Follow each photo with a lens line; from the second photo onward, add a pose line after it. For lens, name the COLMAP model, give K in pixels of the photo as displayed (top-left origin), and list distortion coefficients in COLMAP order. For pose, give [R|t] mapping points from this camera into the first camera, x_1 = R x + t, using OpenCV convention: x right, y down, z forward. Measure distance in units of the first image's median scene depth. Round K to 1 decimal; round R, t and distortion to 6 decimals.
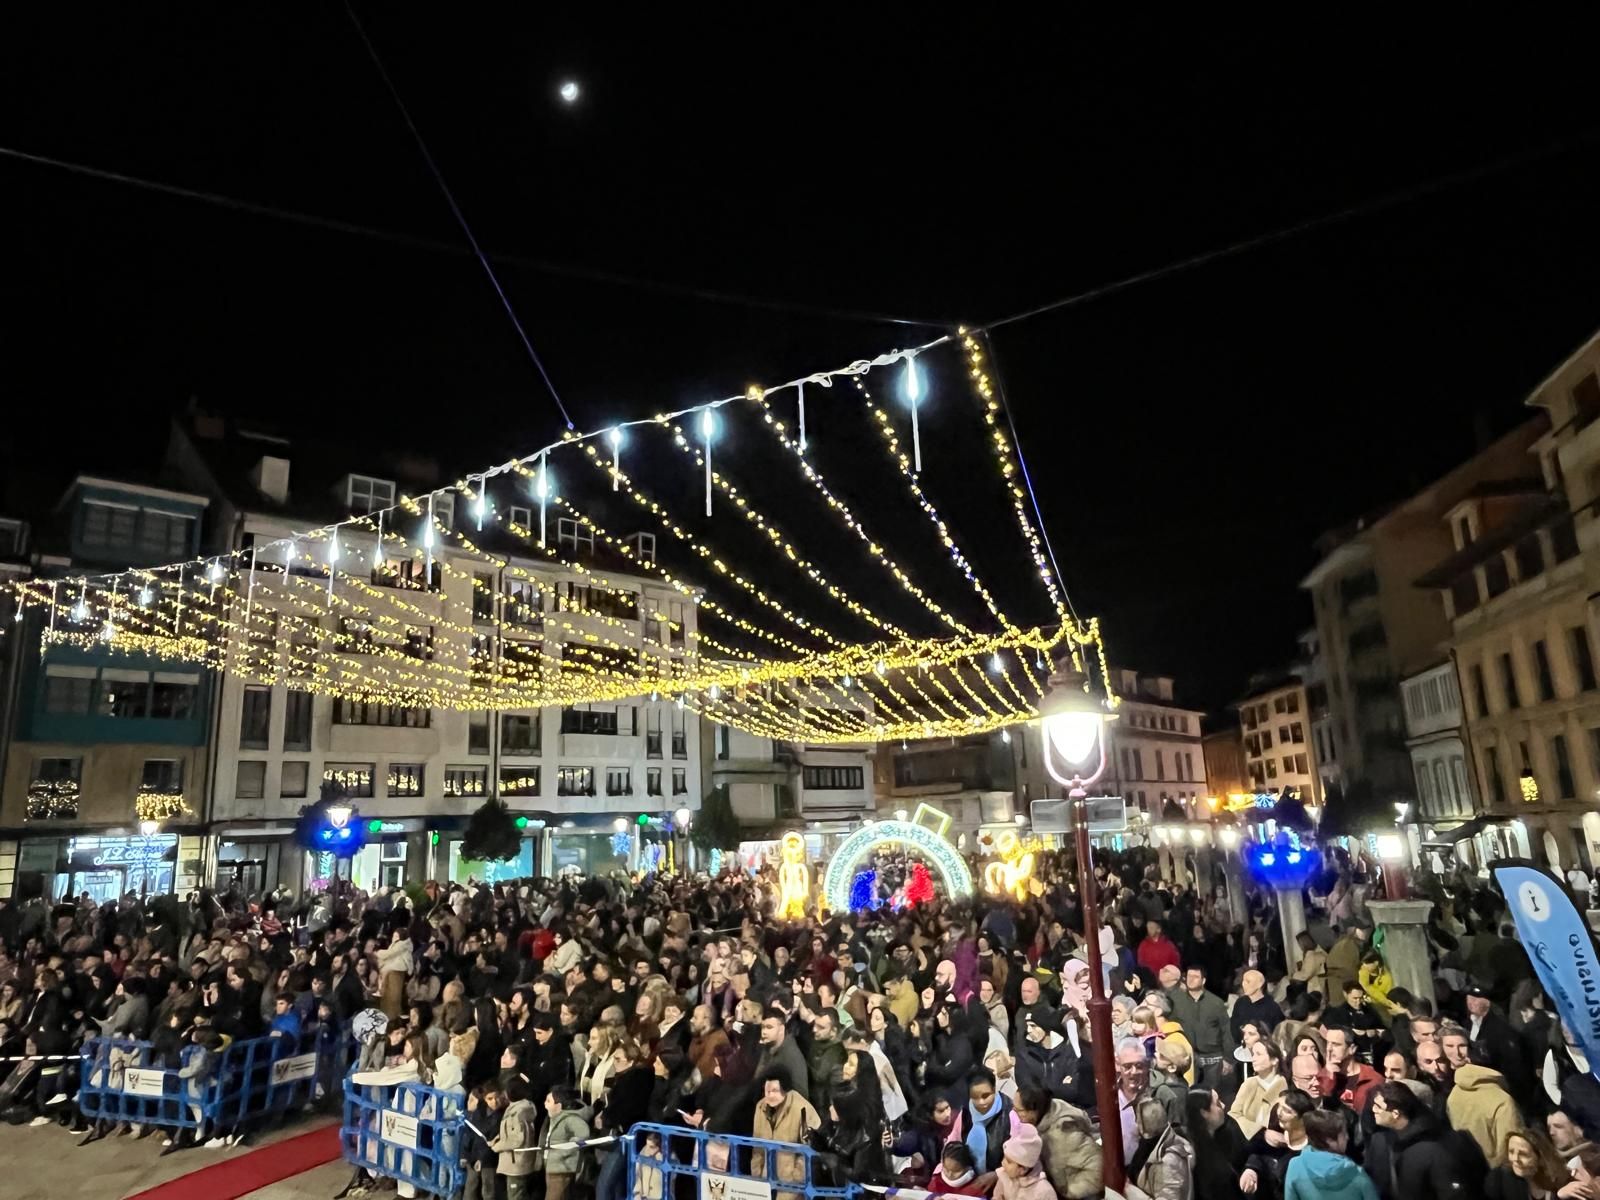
lens RADIAL K [[1026.3, 0, 804.1], [0, 1026.3, 601.4], [0, 0, 1]] dist [0.001717, -0.003199]
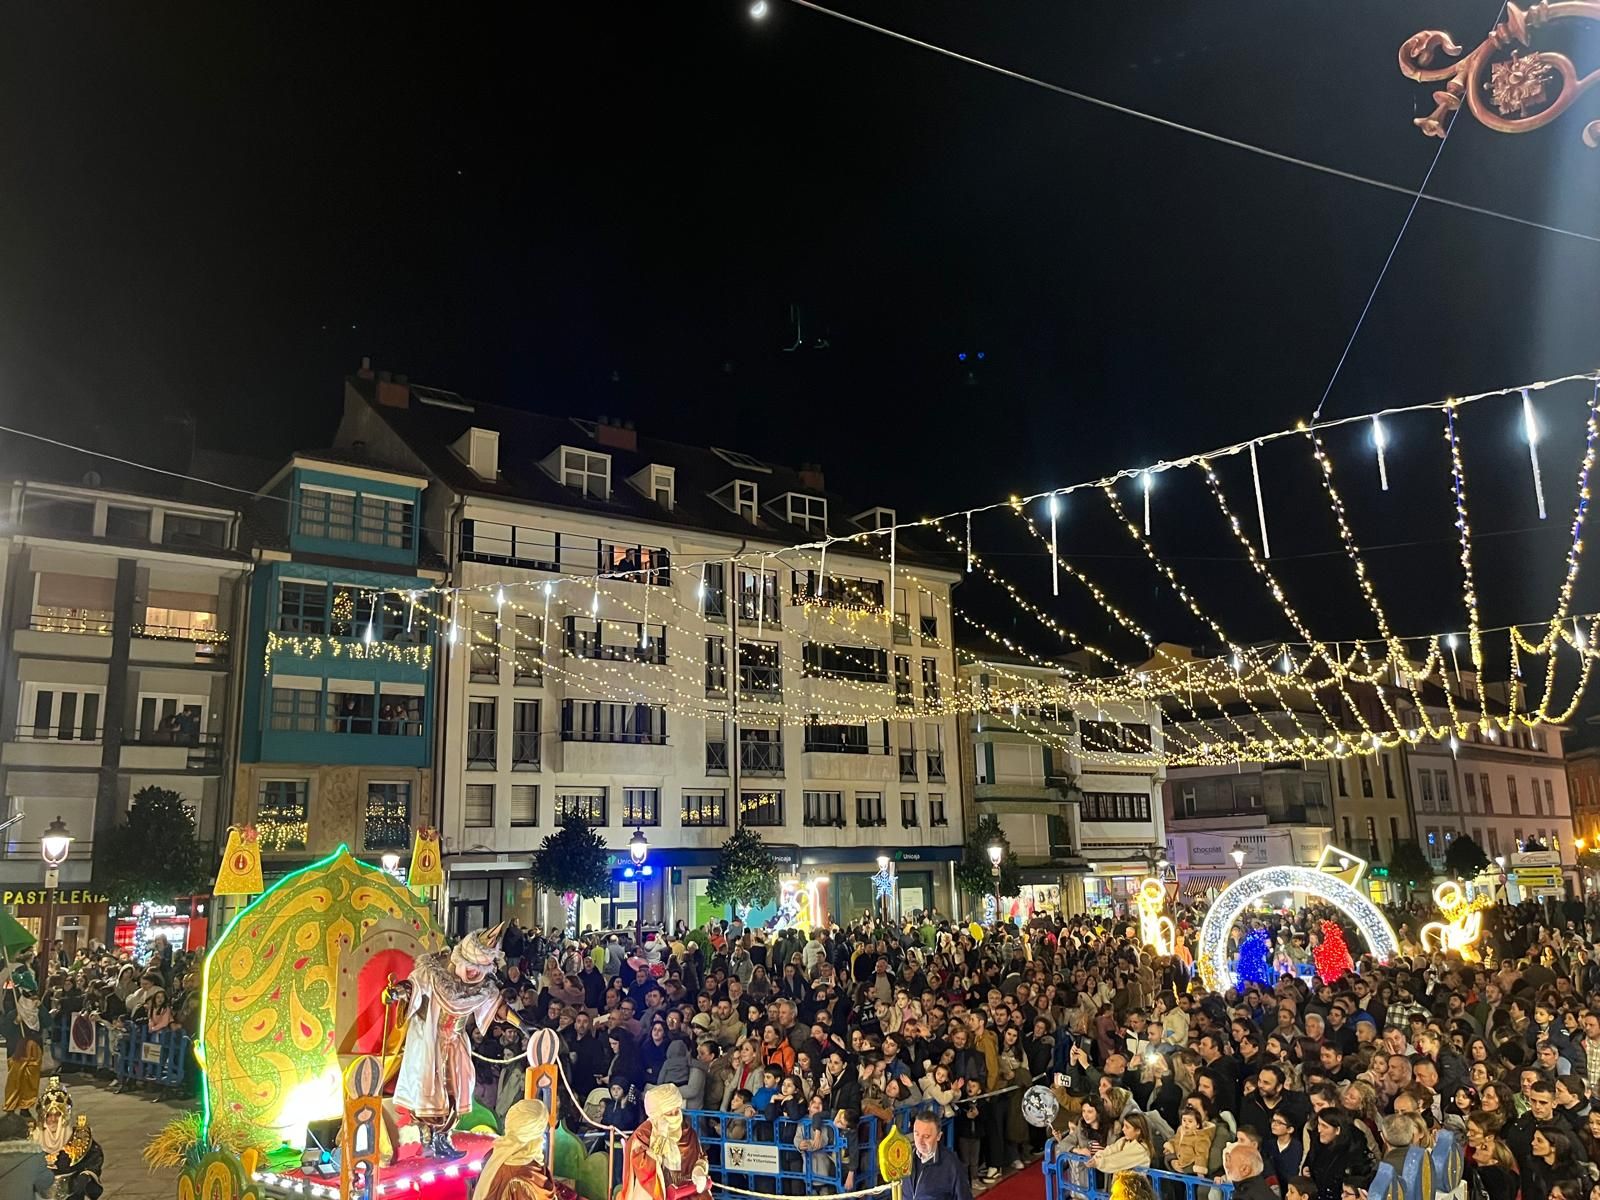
lens RADIAL K [[1270.4, 0, 802.1], [0, 1270.4, 601.5], [0, 0, 1]] dist [0.053187, -0.027693]
pose [[0.993285, -0.009314, -0.115317, -0.124576], [0.011100, 0.999828, 0.014854, -0.009190], [0.115159, -0.016034, 0.993218, -0.027150]]
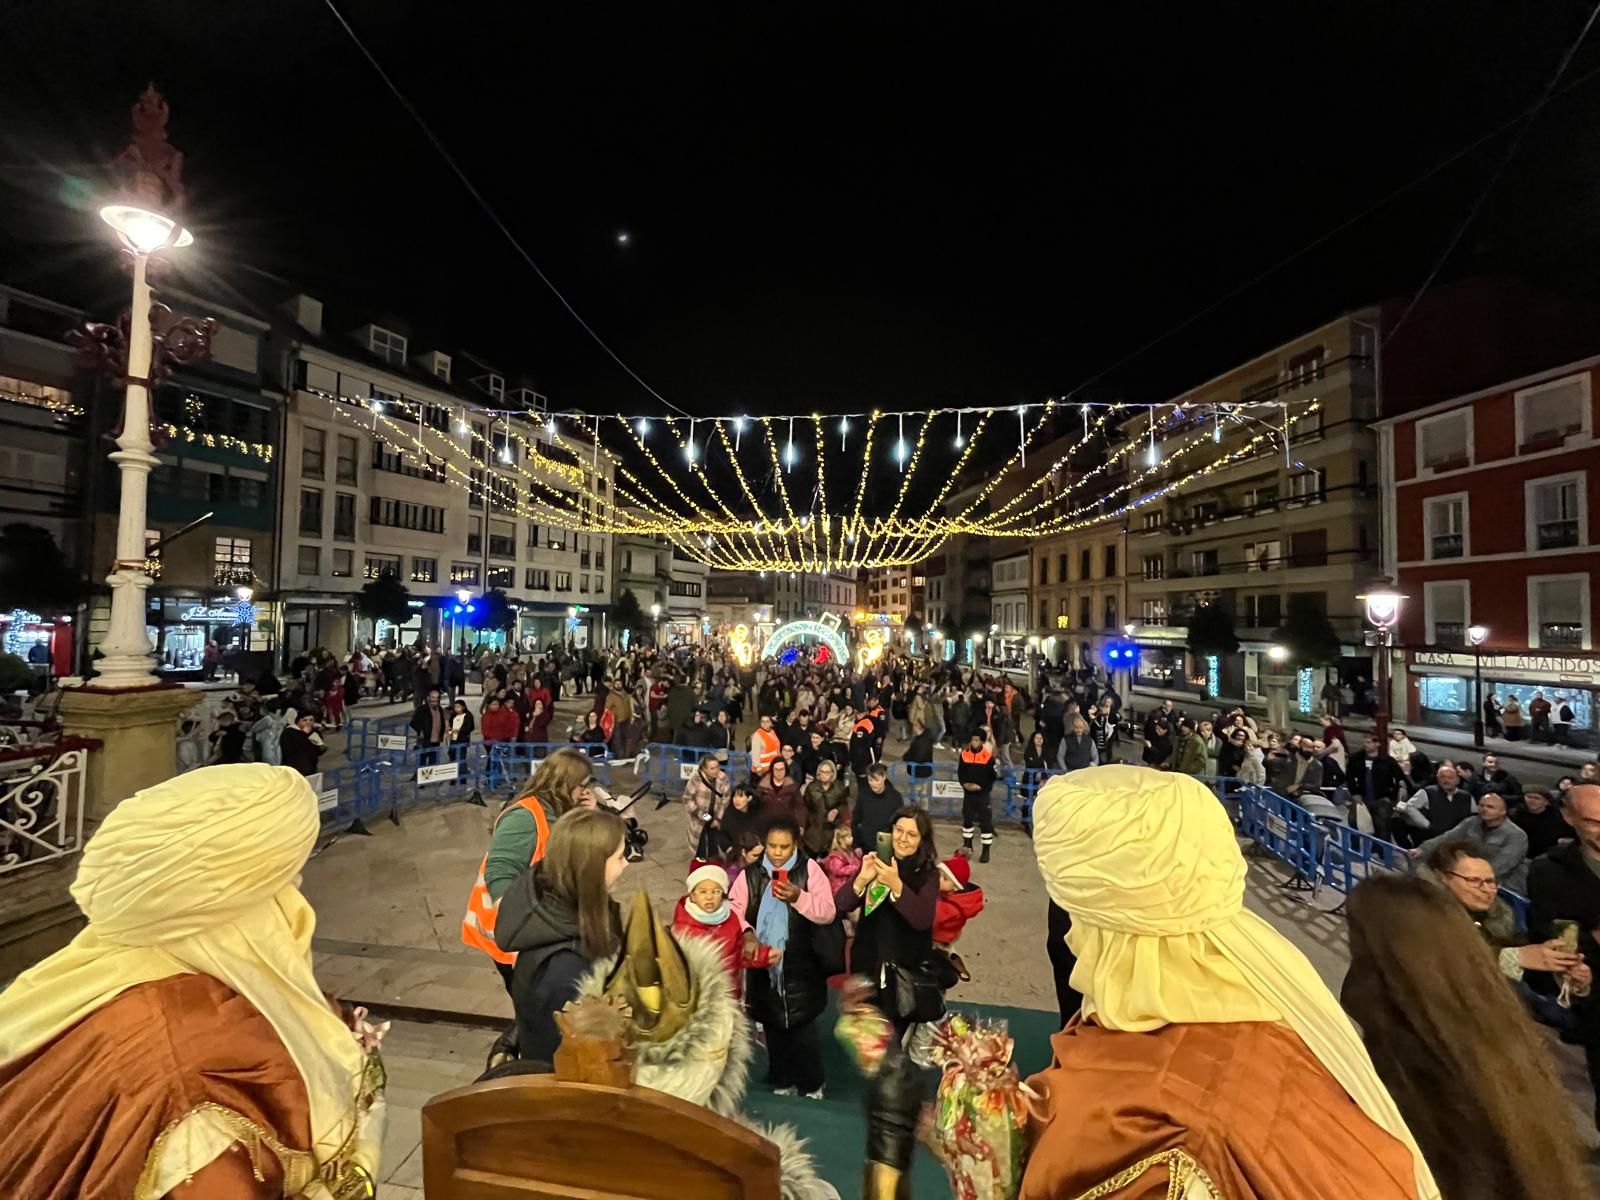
lens RADIAL K [[654.2, 0, 799.7], [0, 654.2, 599.4], [0, 0, 1]] dist [-0.005589, 0.000959]
pose [[0.921715, 0.067214, 0.382001, -0.243259], [-0.135081, 0.978840, 0.153703, 0.011328], [-0.363587, -0.193271, 0.911291, 0.023172]]
